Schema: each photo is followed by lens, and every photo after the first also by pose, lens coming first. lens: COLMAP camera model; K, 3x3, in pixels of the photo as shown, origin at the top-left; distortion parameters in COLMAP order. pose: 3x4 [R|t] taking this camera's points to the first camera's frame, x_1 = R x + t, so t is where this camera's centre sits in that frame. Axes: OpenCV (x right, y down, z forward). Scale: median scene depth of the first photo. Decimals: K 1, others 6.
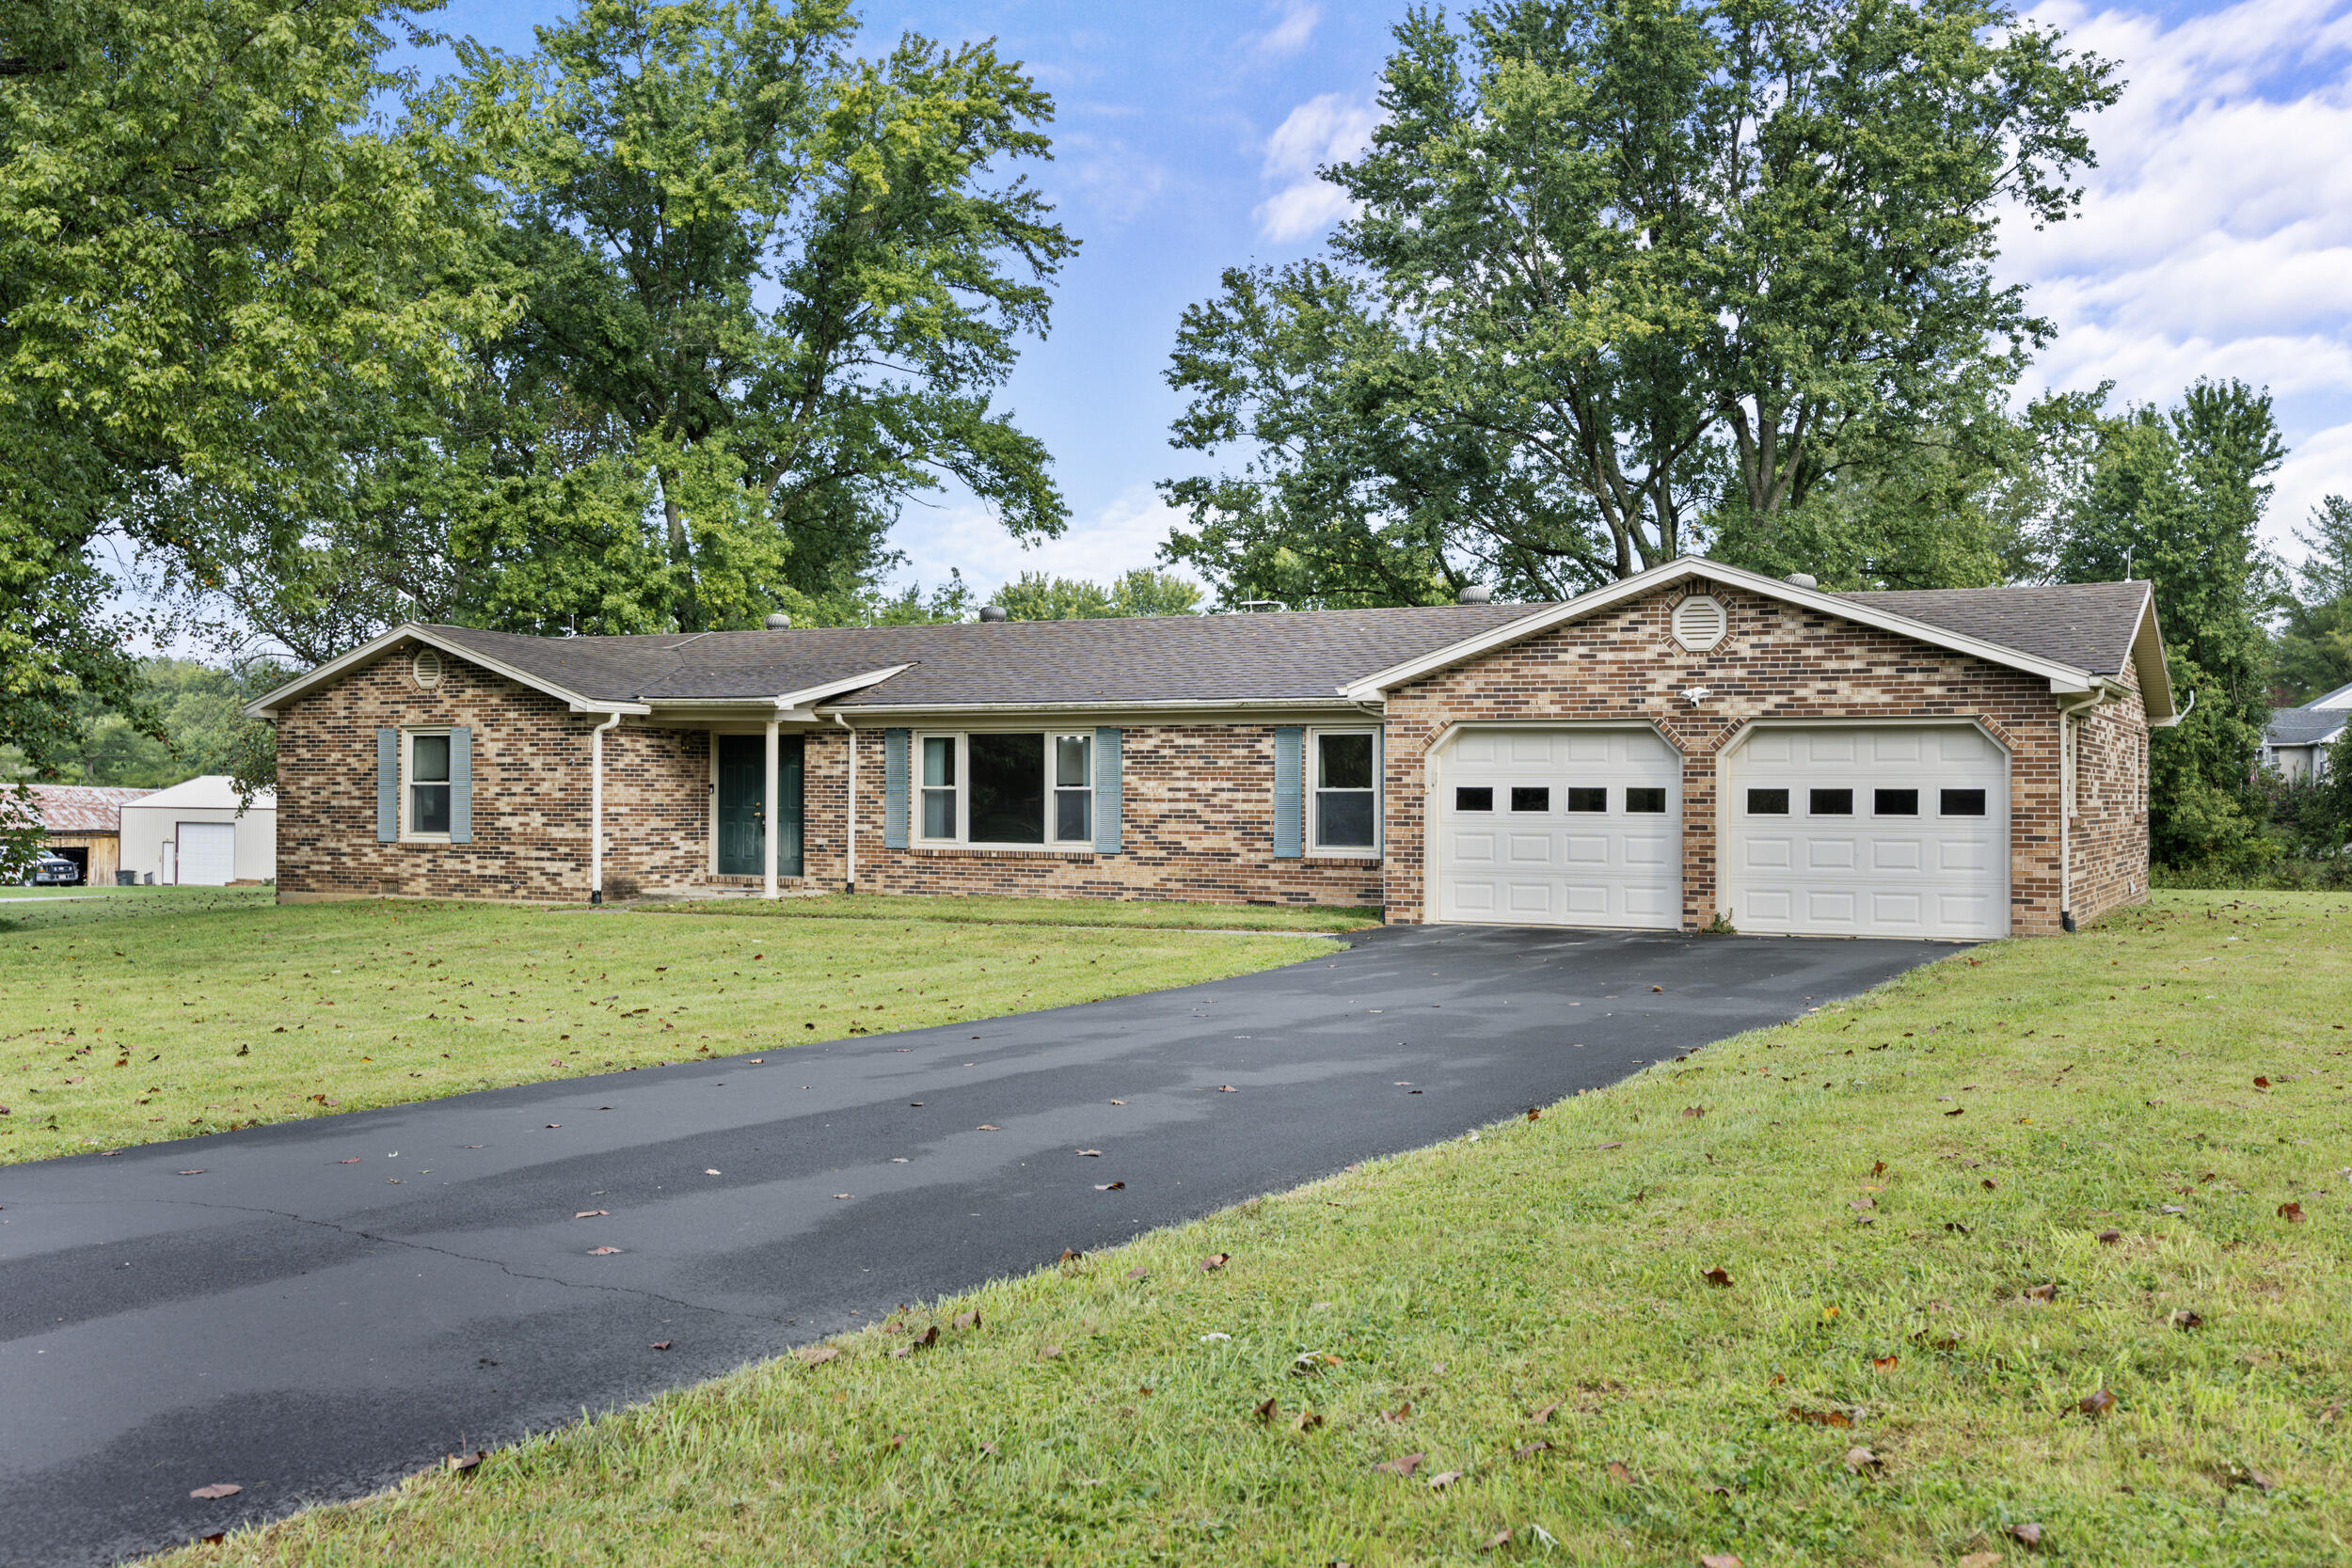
lens RADIAL K [[2266.1, 0, 1181.7], [0, 2266.1, 775.4], [0, 0, 1]] dist [-0.000906, 0.000000]
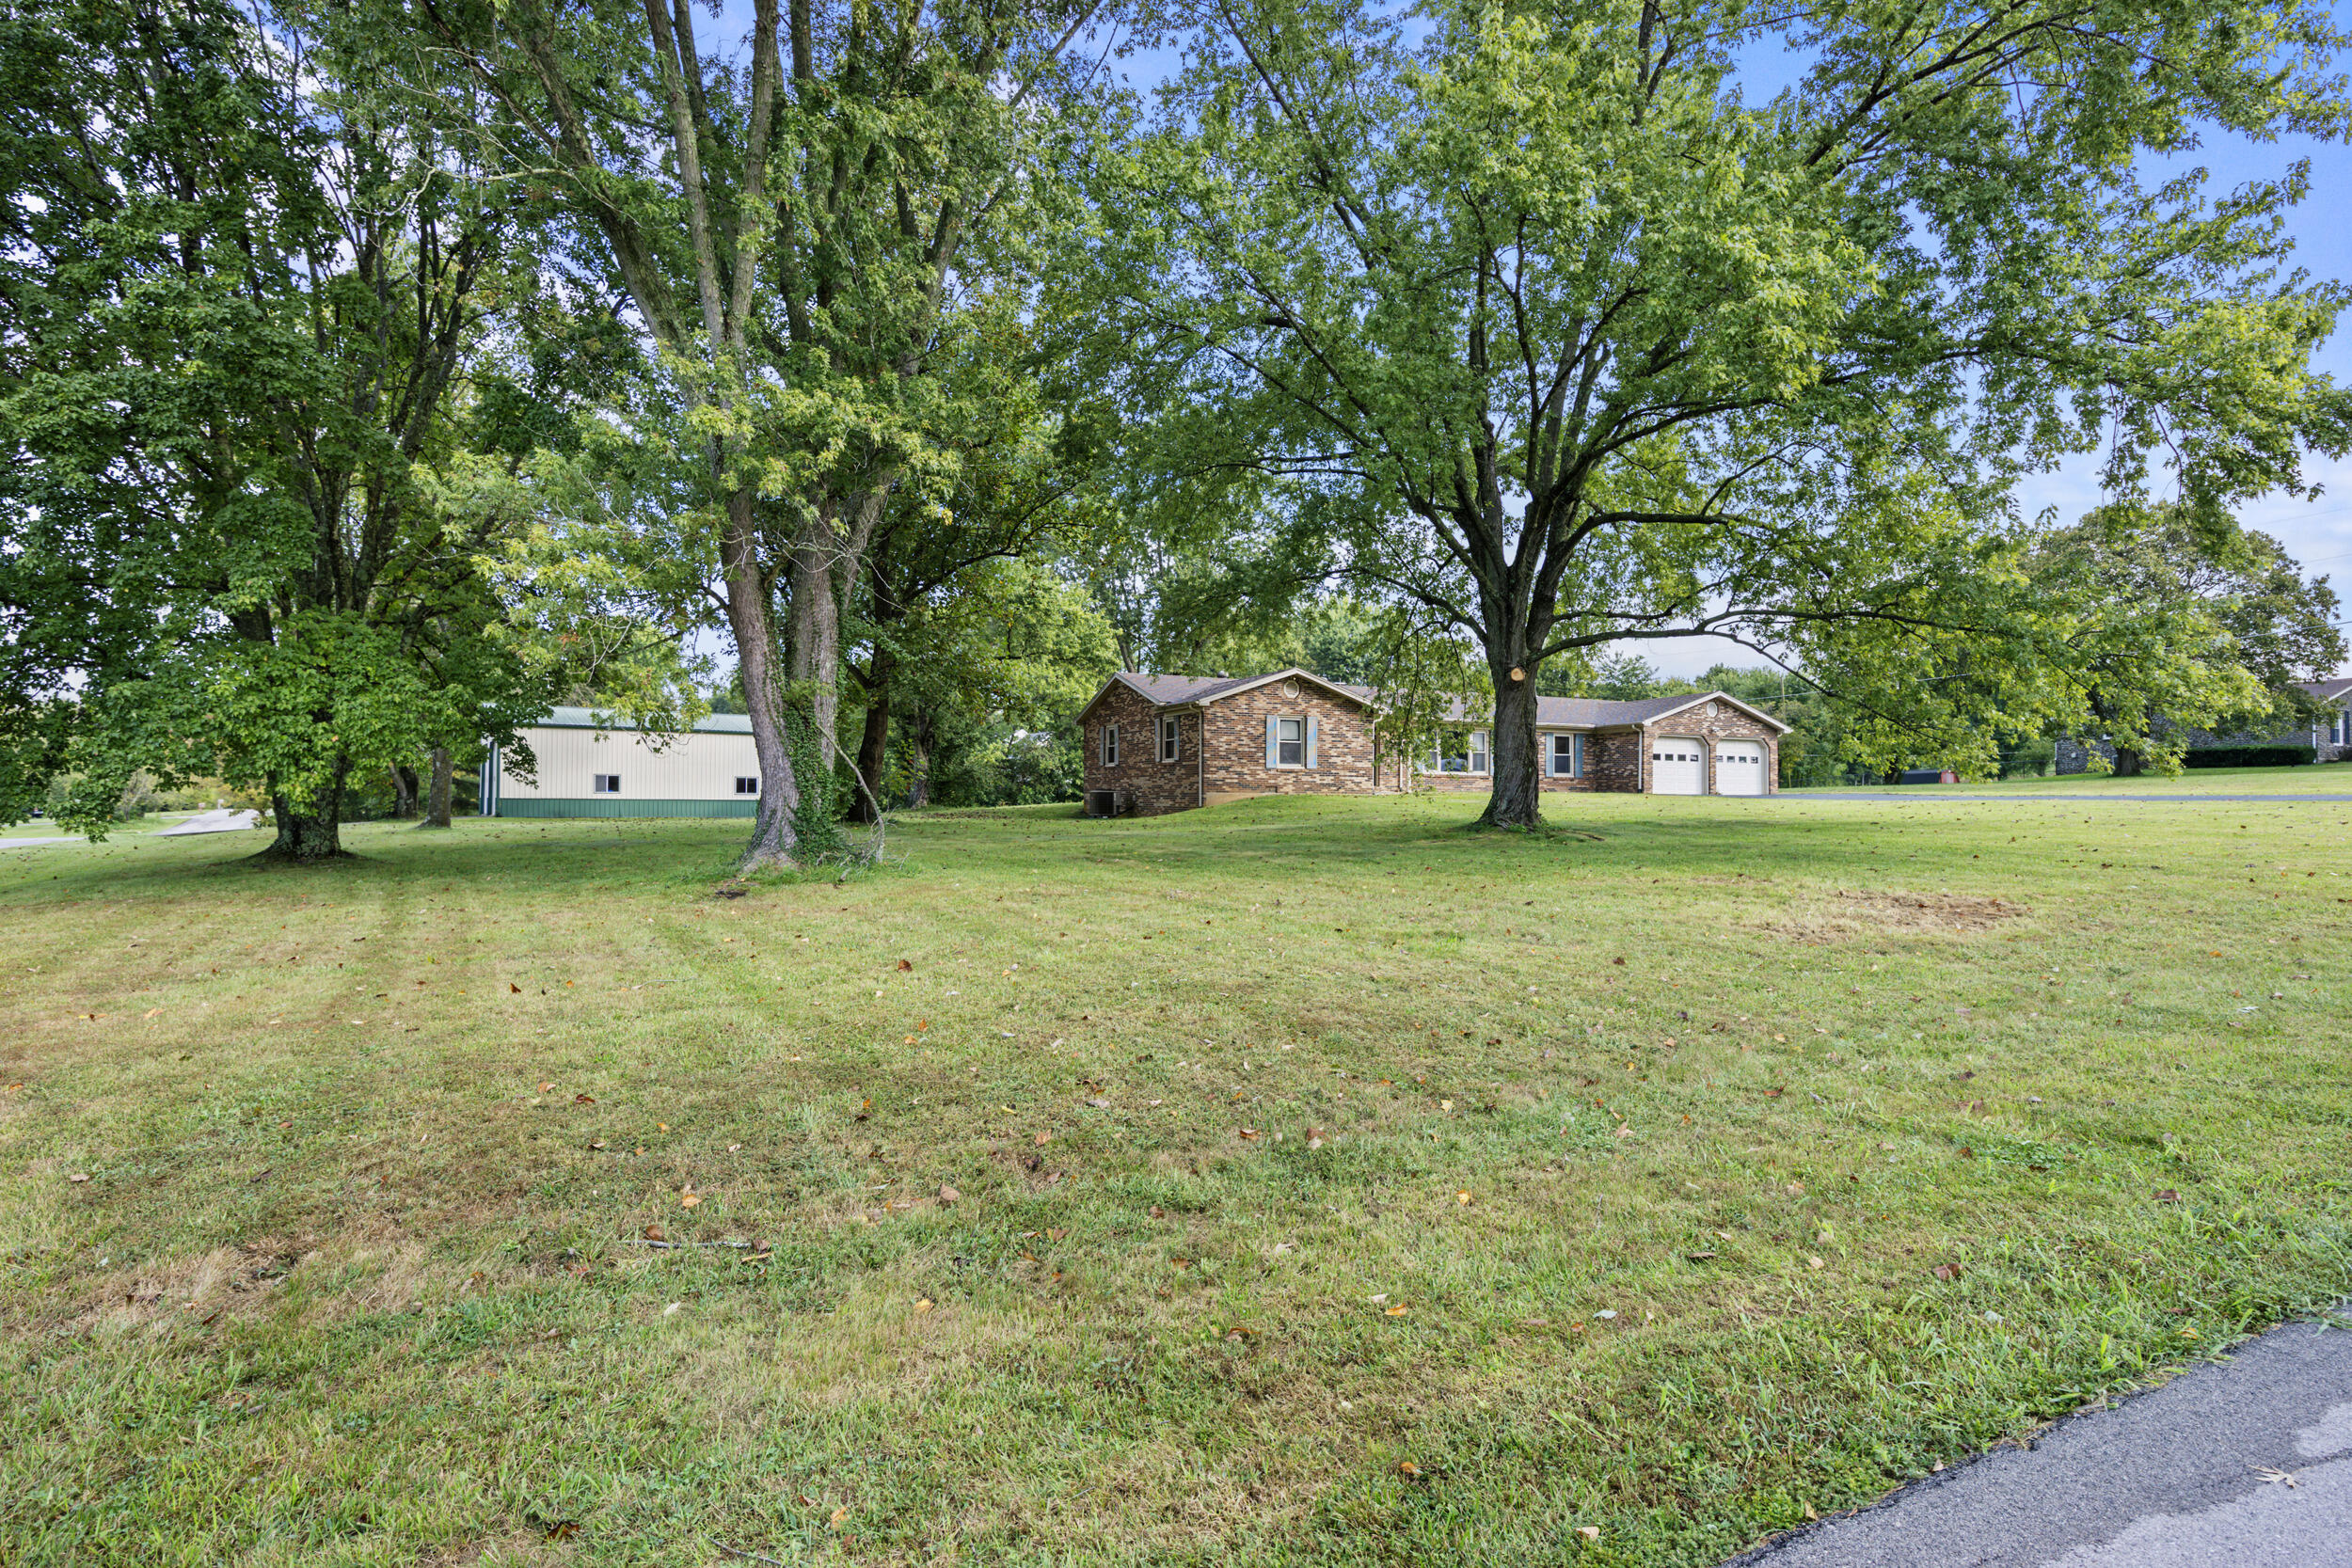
lens RADIAL K [[1164.8, 0, 1183.8], [0, 1164.8, 769.0], [0, 0, 1]] dist [-0.003791, -0.000439]
pose [[0.602503, 0.017442, 0.797926, -1.340562], [-0.012973, 0.999843, -0.012060, 0.046518], [-0.798011, -0.003085, 0.602634, 0.424421]]
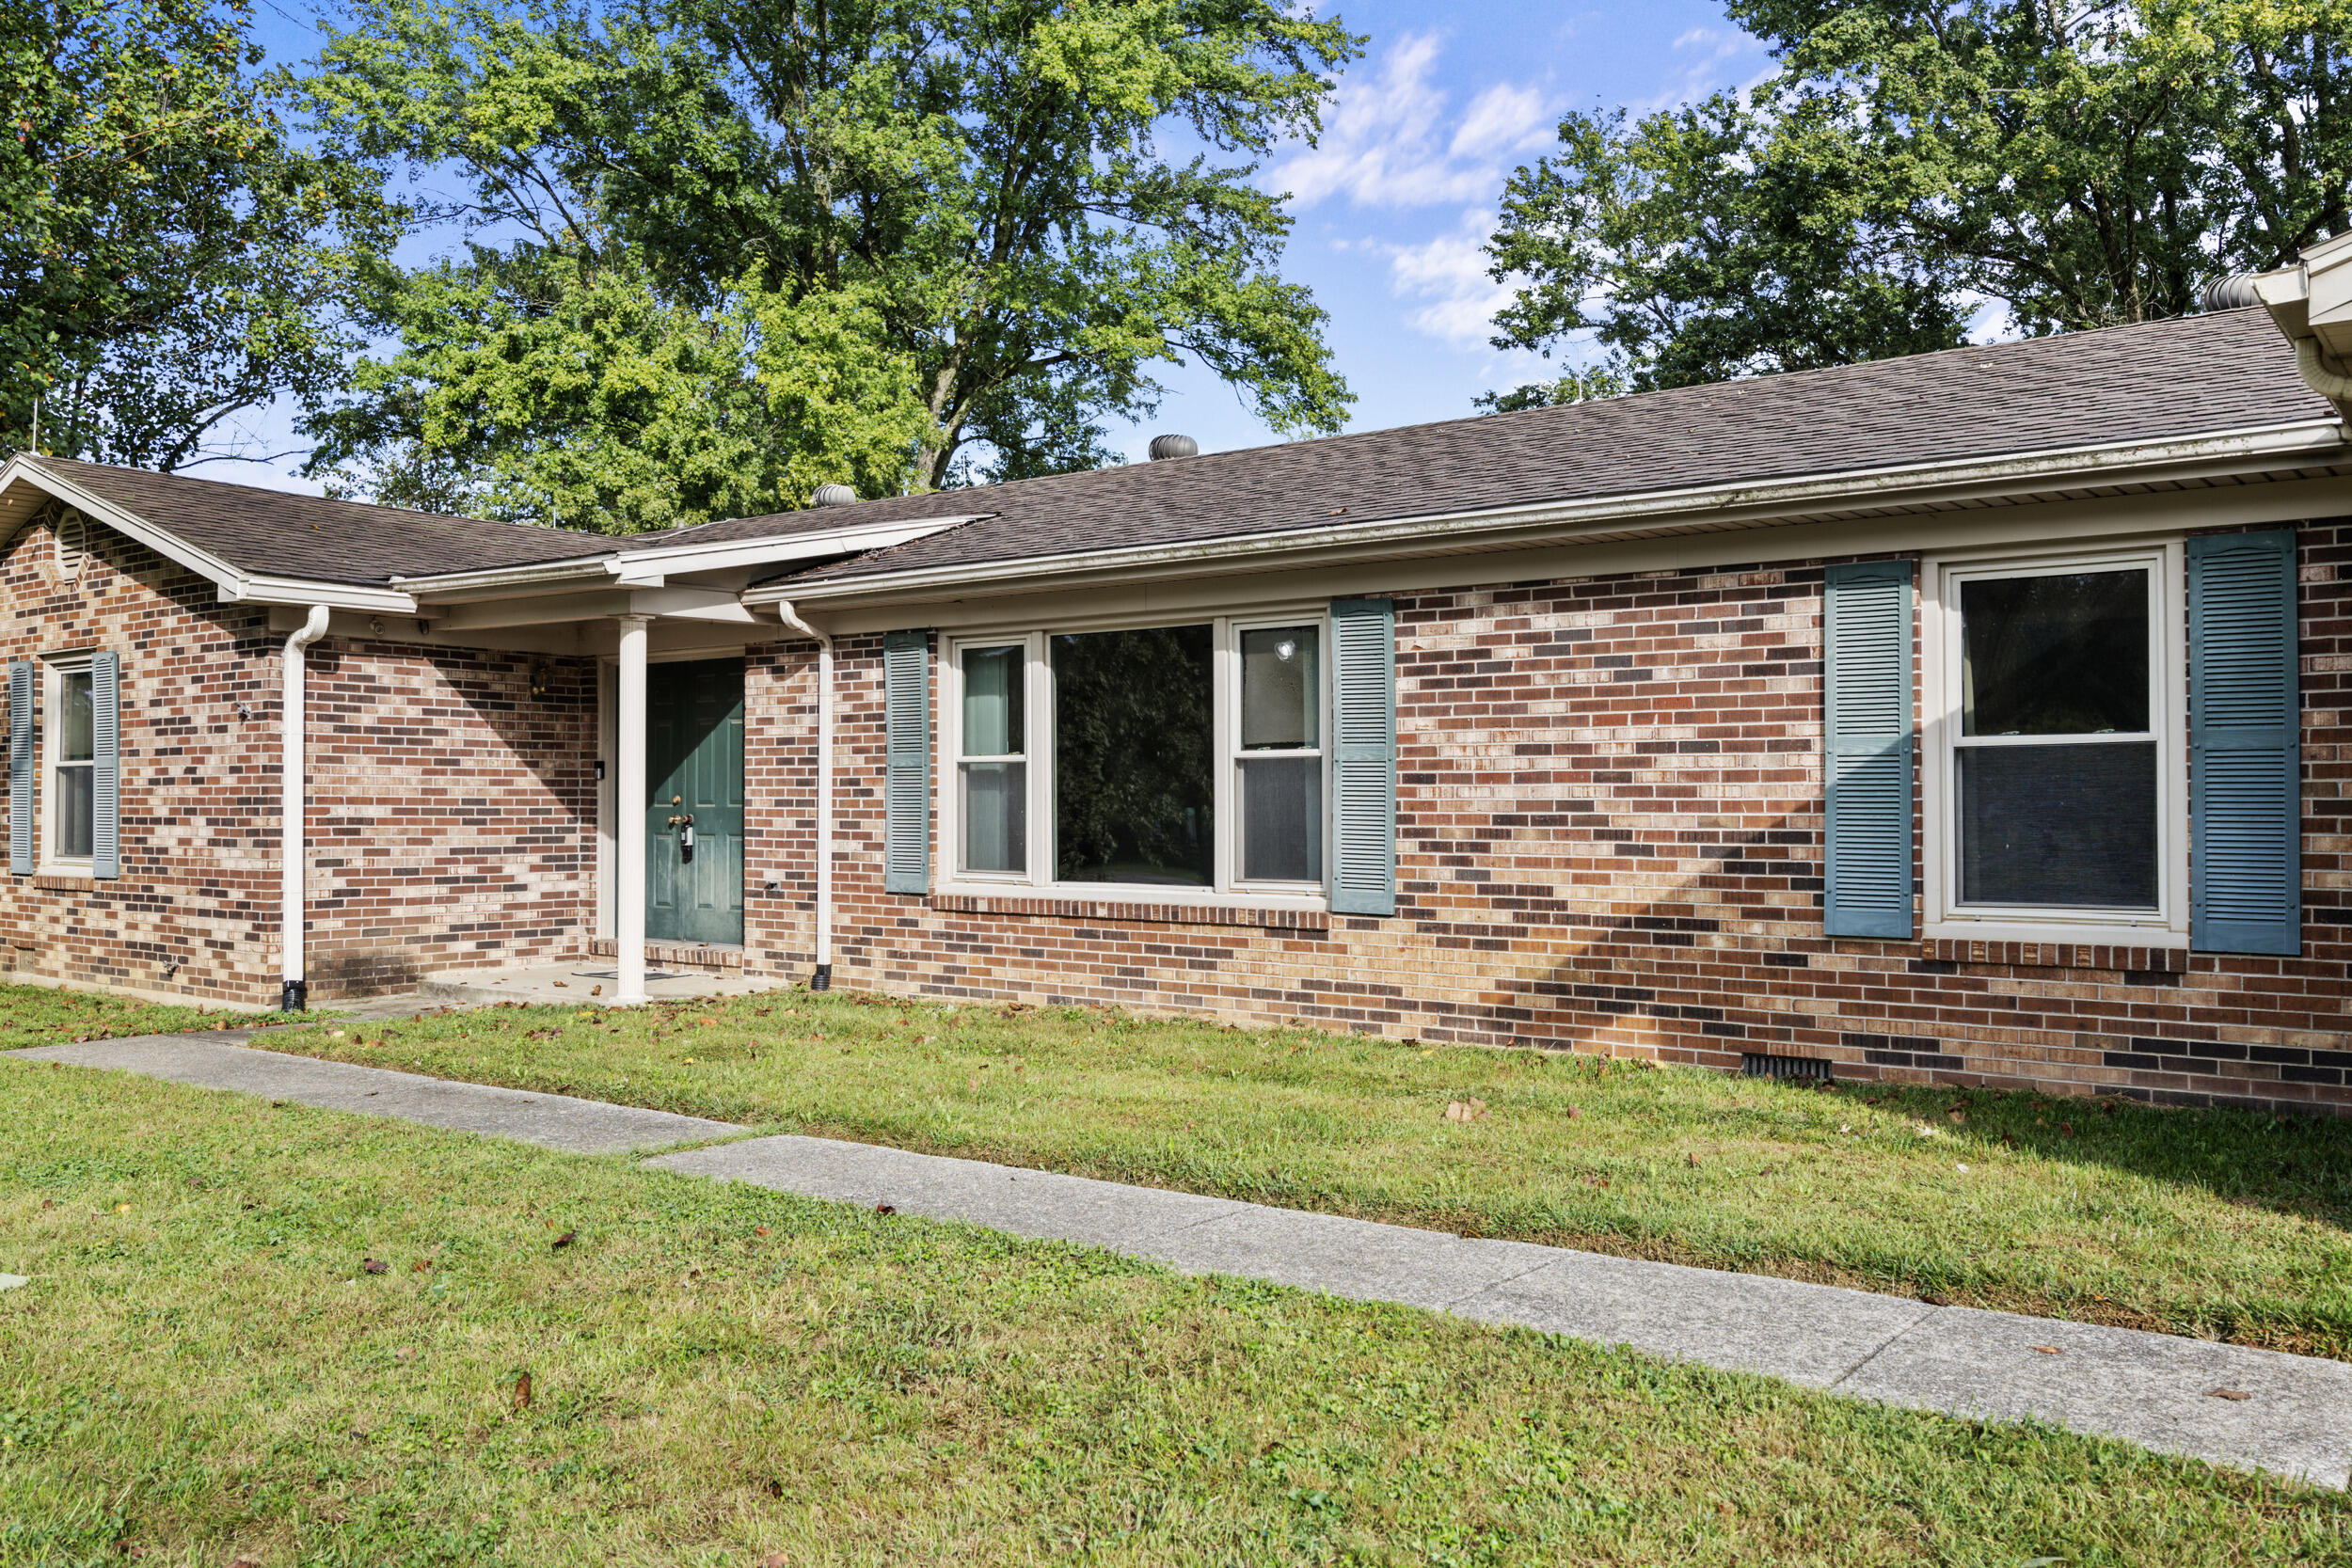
lens RADIAL K [[1890.5, 0, 1172.8], [0, 1890.5, 775.7], [0, 0, 1]] dist [-0.001814, 0.002501]
pose [[0.985564, -0.007712, -0.169129, -0.008573], [0.006455, 0.999947, -0.007980, 0.012071], [0.169182, 0.006773, 0.985562, 0.638051]]
